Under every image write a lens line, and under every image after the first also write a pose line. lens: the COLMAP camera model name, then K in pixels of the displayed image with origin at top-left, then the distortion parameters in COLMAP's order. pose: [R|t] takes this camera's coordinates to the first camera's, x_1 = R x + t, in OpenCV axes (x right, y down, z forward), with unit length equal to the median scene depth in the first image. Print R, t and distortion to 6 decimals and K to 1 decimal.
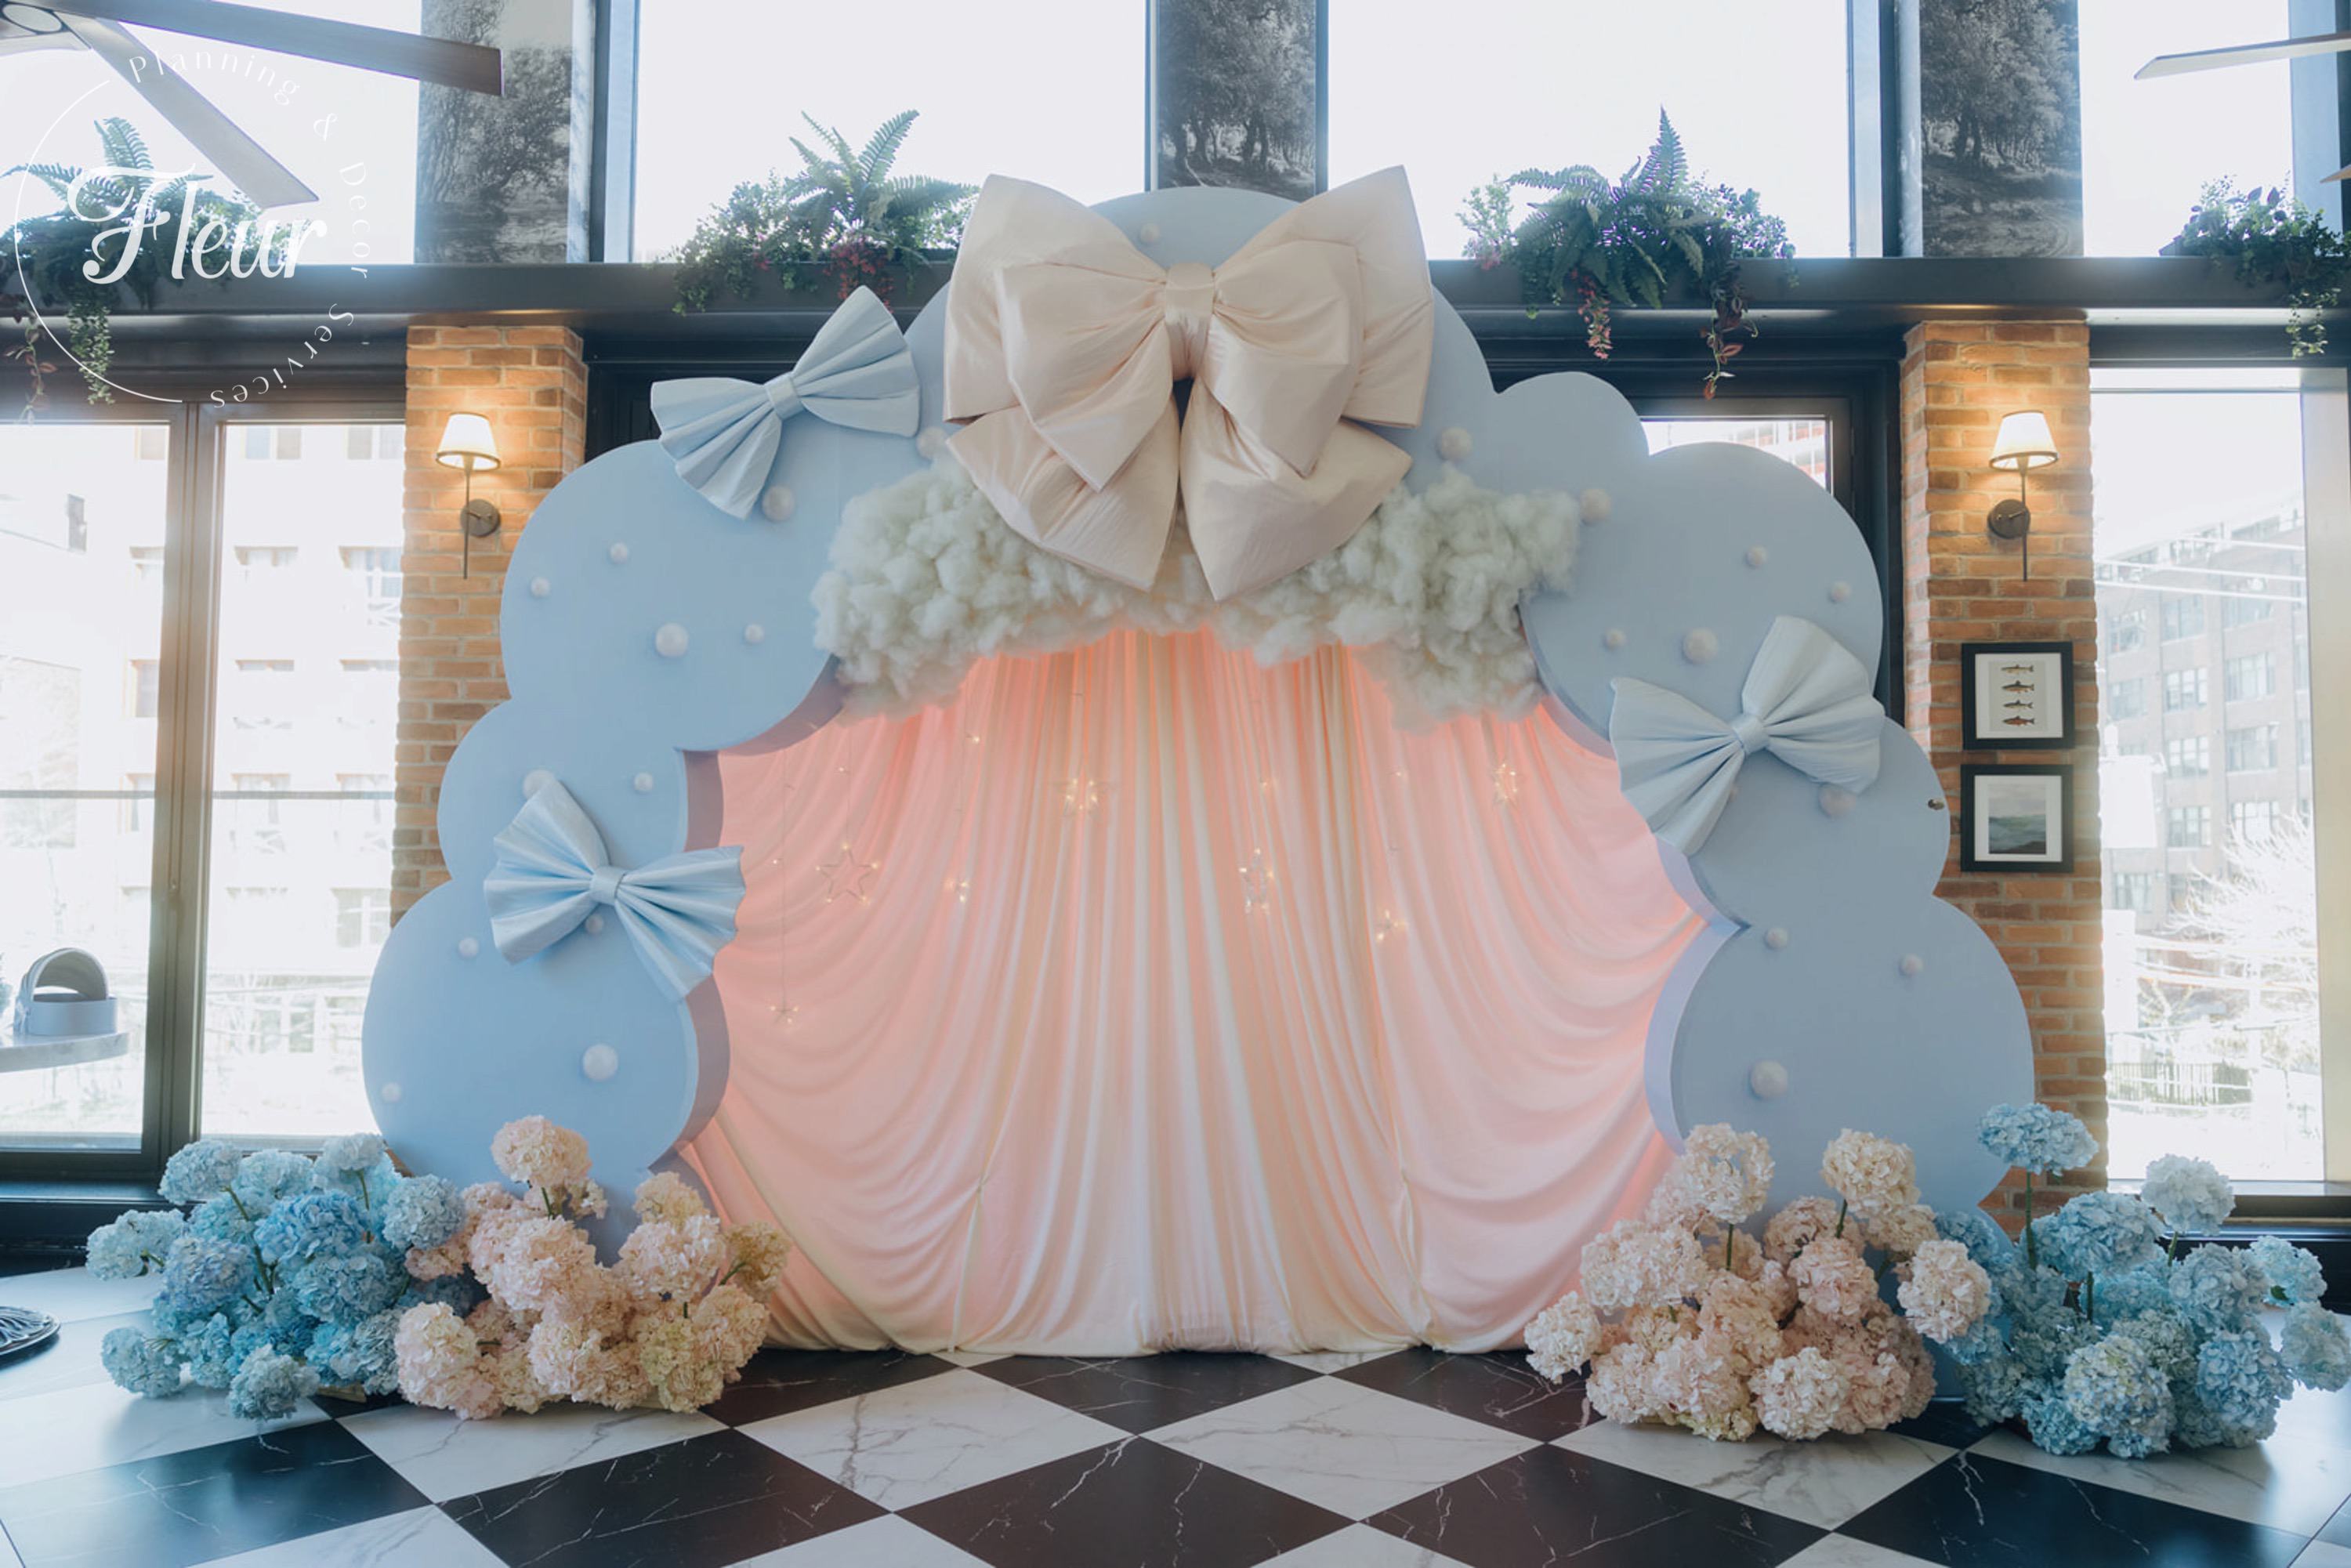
lens RADIAL K [[1641.8, 0, 1163.5], [0, 1641.8, 784.4], [0, 0, 1]] dist [0.010340, -0.006327]
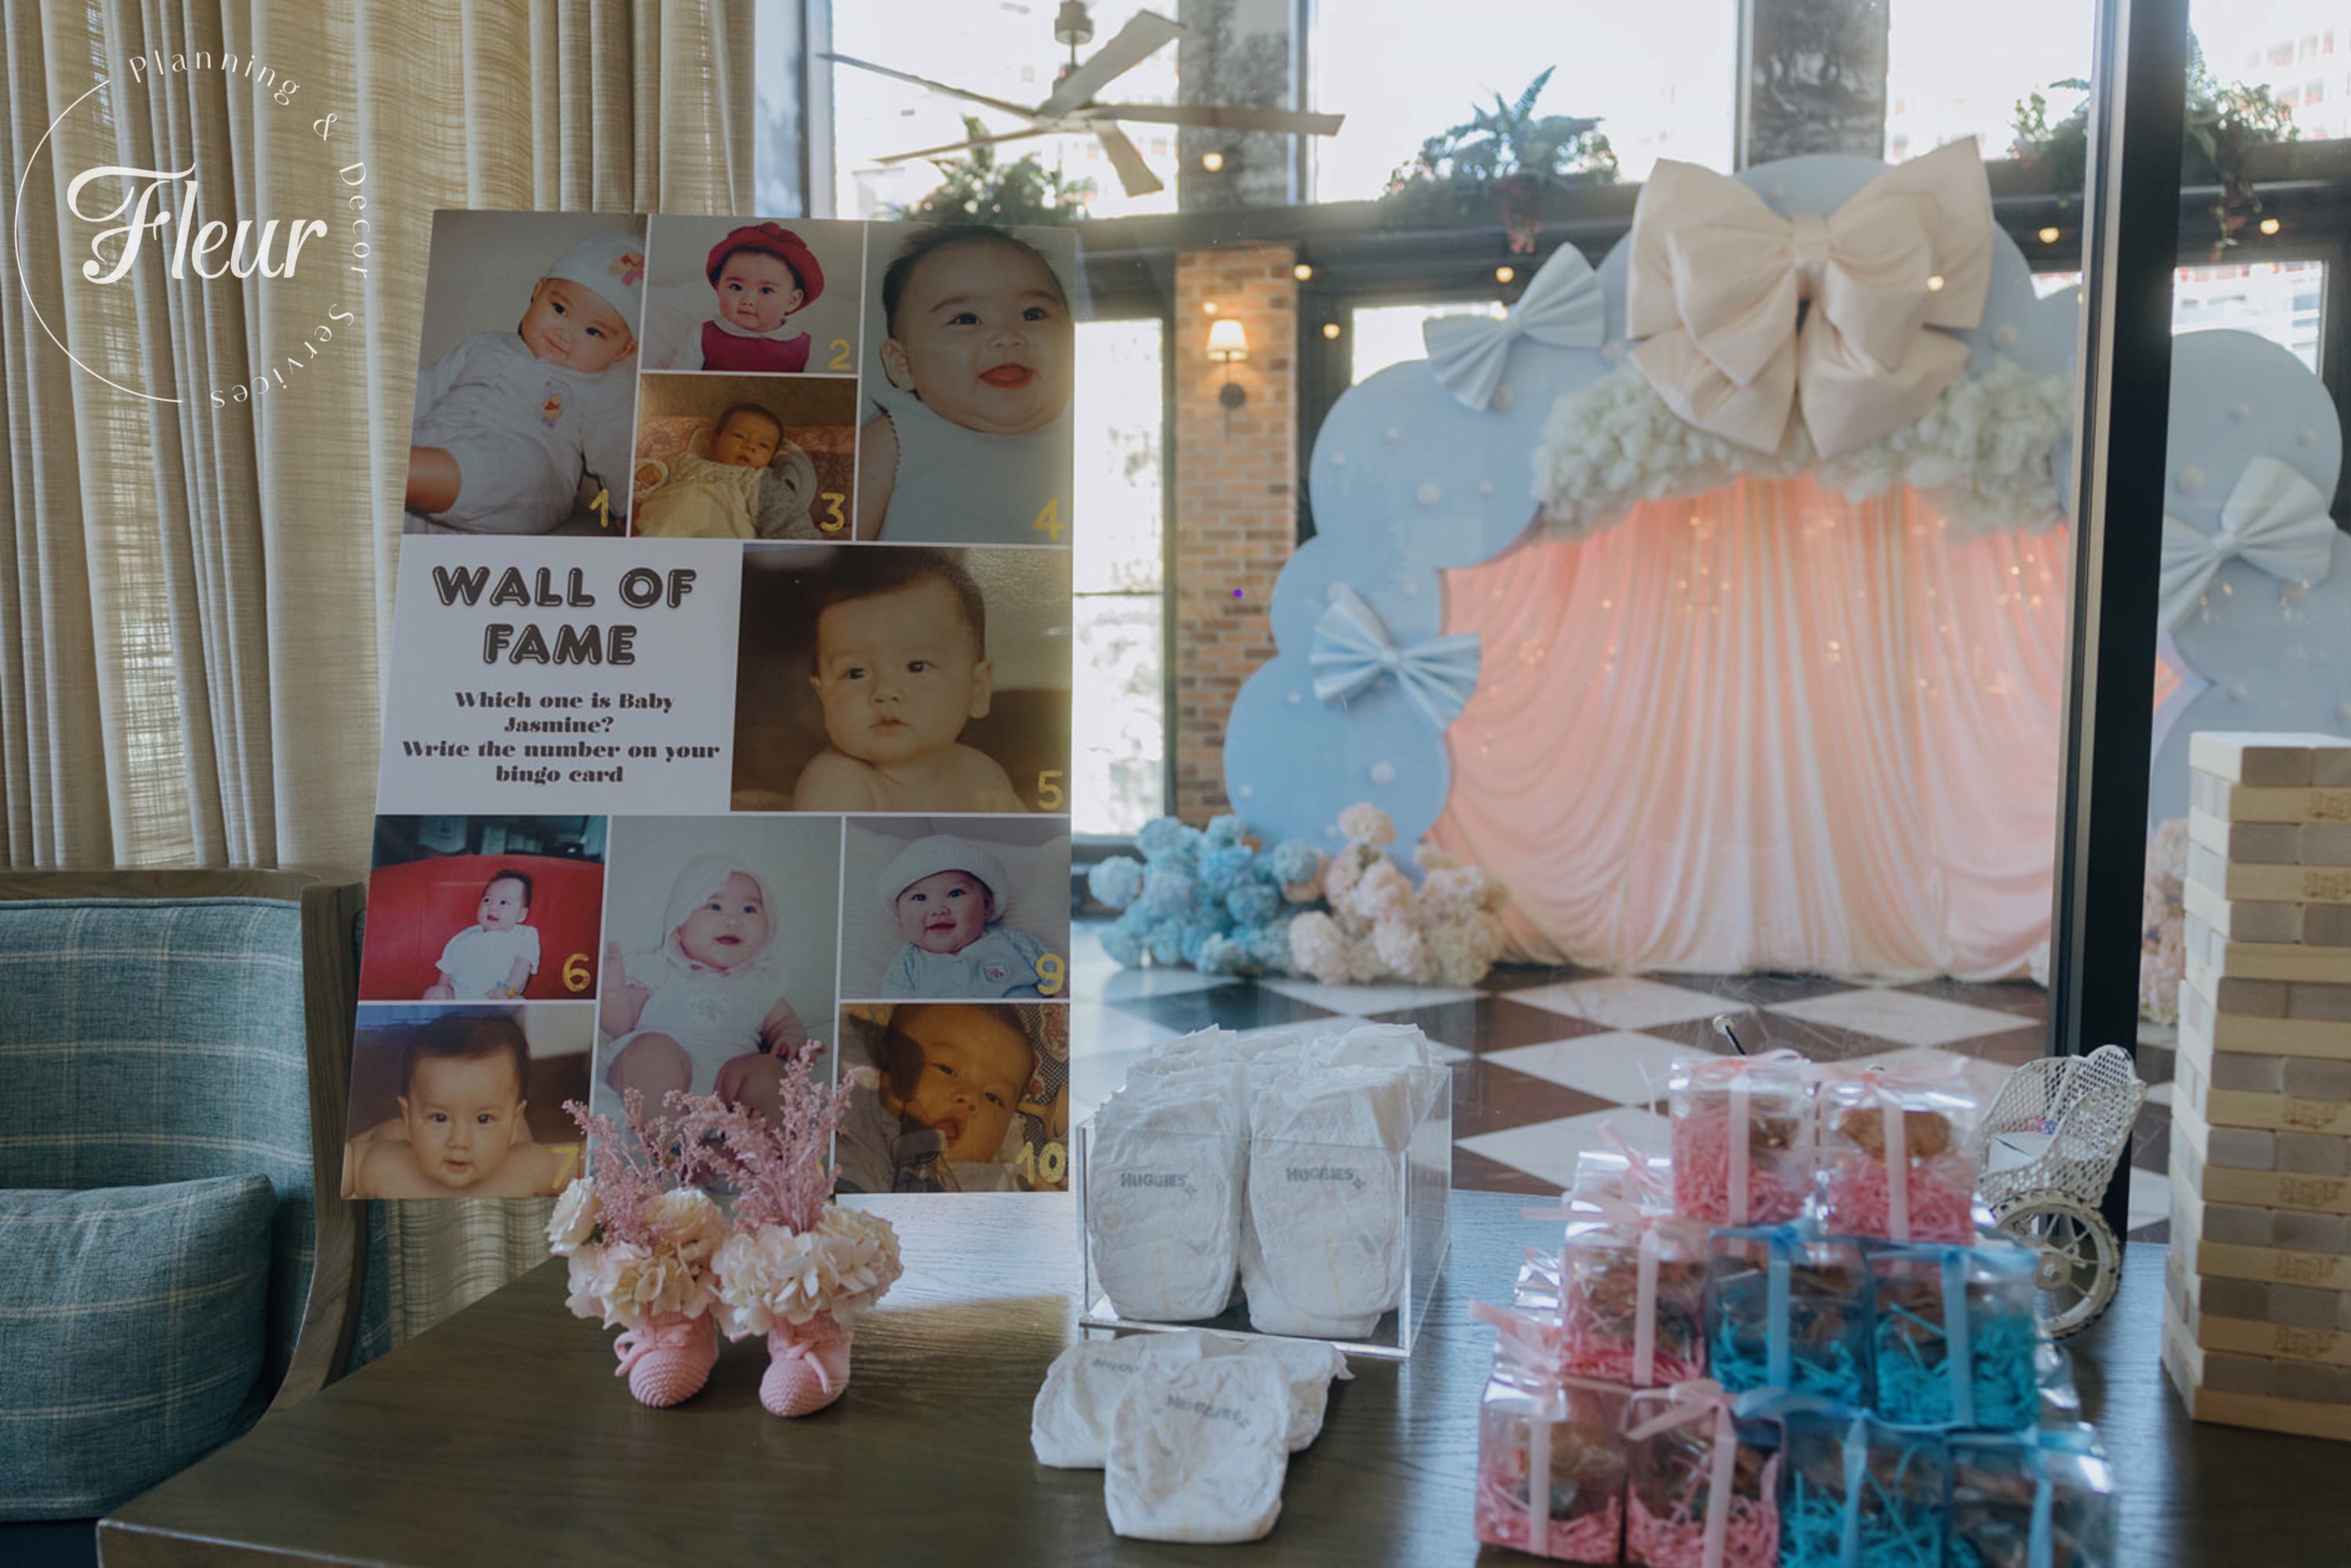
lens RADIAL K [[1725.2, 0, 1169.5], [0, 1725.2, 790.3], [0, 0, 1]] dist [0.020467, -0.022337]
pose [[0.976722, 0.010527, -0.214251, -0.184636], [0.020525, 0.989626, 0.142194, -0.048401], [0.213525, -0.143281, 0.966373, -0.589517]]
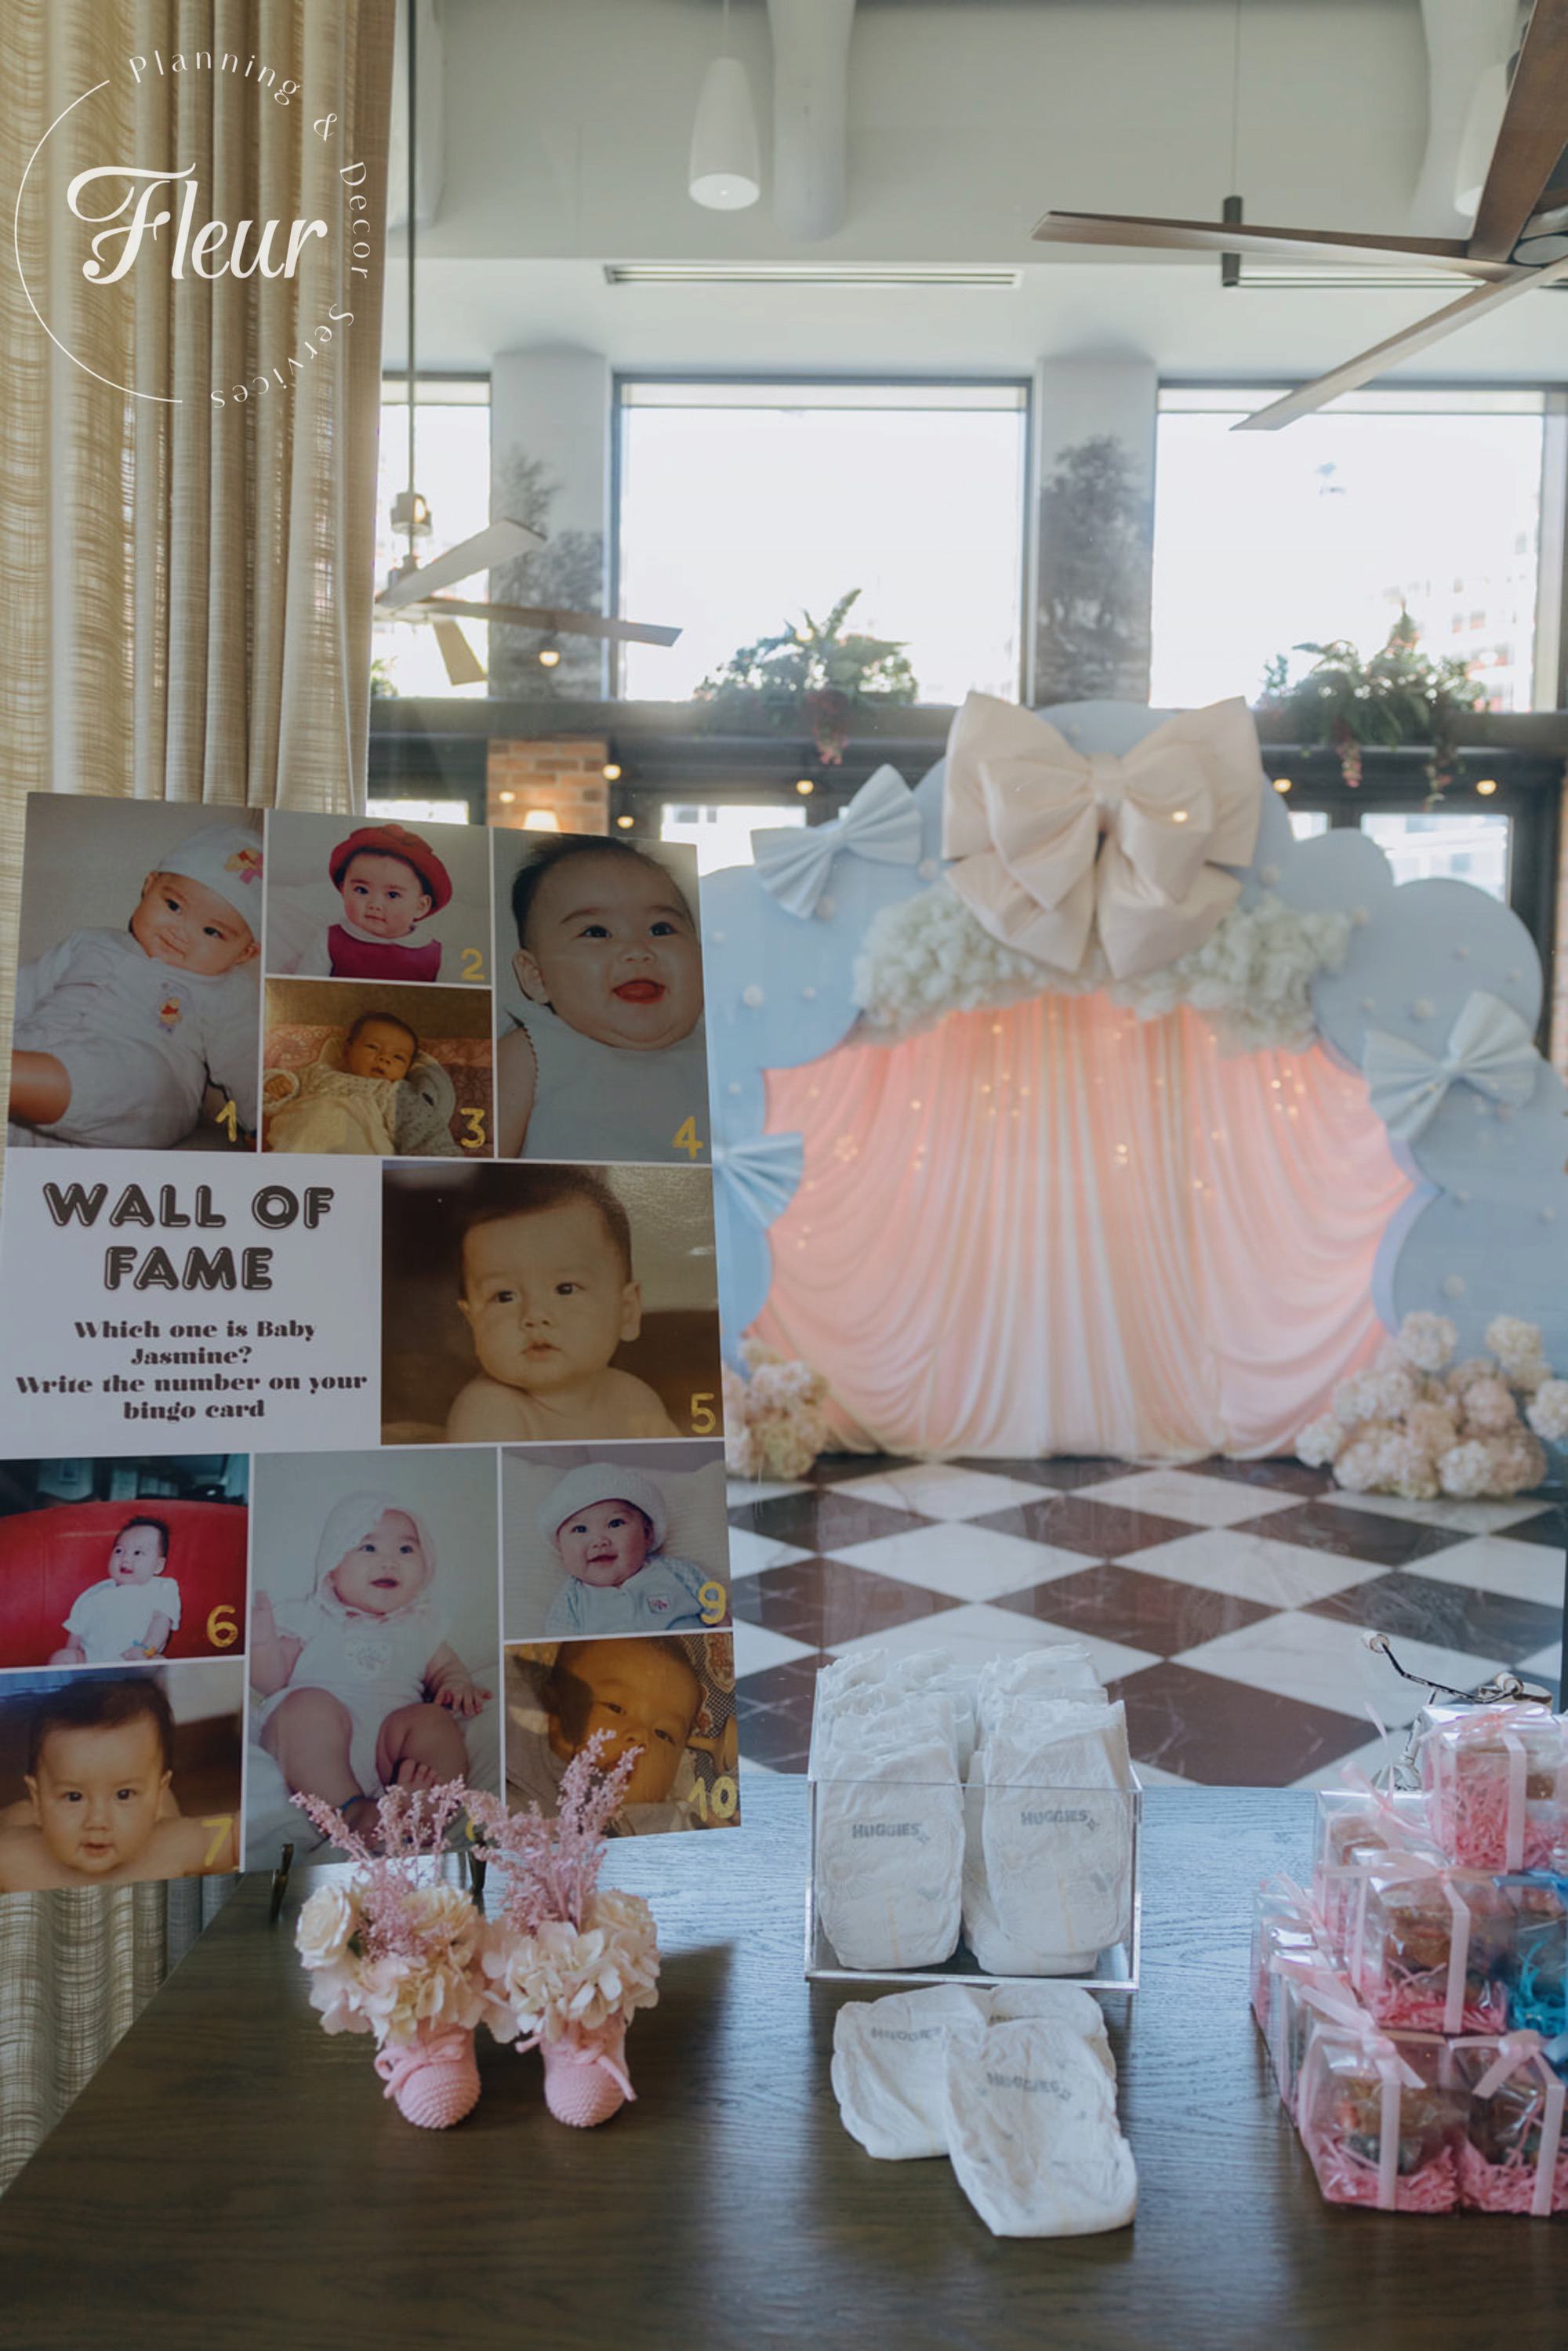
lens RADIAL K [[1725.3, 0, 778.2], [0, 1725.3, 1175.3], [0, 0, 1]] dist [0.020467, -0.022337]
pose [[0.999878, 0.011638, 0.010427, -0.282057], [-0.012668, 0.994409, 0.104833, -0.088122], [-0.009149, -0.104952, 0.994435, -0.601417]]
